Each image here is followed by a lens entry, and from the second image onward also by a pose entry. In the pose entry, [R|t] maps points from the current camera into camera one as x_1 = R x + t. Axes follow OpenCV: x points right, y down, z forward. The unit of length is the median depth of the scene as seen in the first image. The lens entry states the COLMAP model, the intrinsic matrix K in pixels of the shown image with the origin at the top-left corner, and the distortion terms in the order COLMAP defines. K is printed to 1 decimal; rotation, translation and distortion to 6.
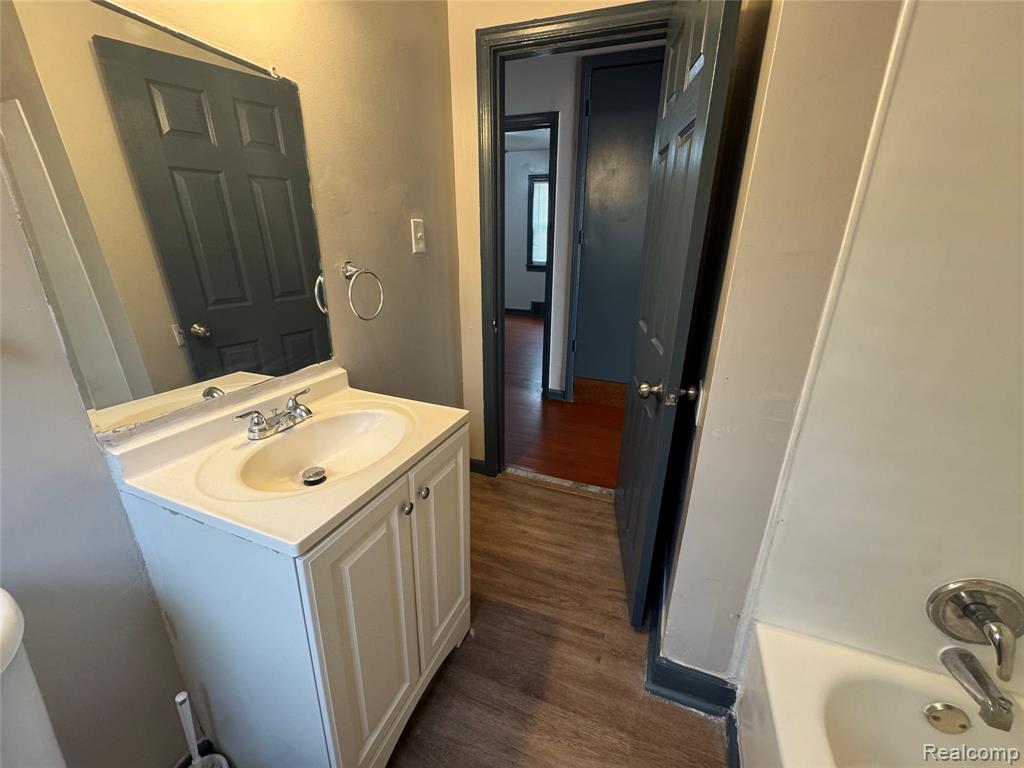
lens RADIAL K [[408.5, 0, 513.7], [0, 408.5, 381.6], [0, 0, 1]] dist [0.000047, -0.000562]
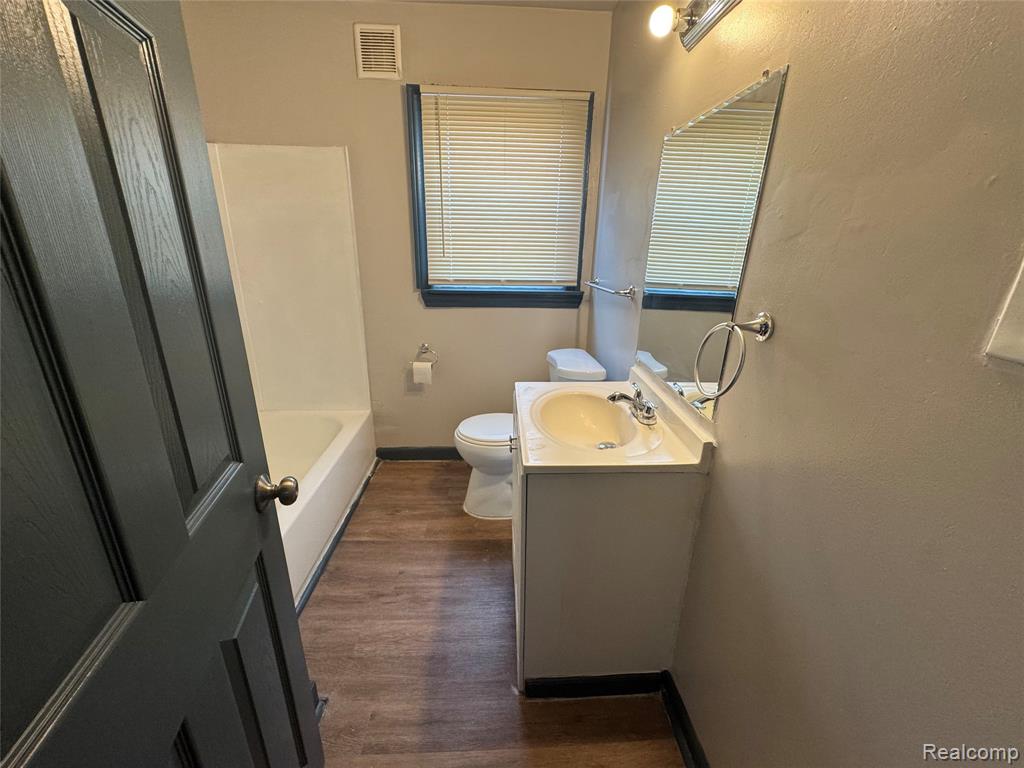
lens RADIAL K [[408.5, 0, 513.7], [0, 408.5, 381.6], [0, 0, 1]] dist [0.000047, -0.000562]
pose [[-0.917438, 0.106376, -0.383396, 0.192647], [-0.155234, 0.791534, 0.591081, -0.507997], [0.366348, 0.601796, -0.709670, 1.337308]]
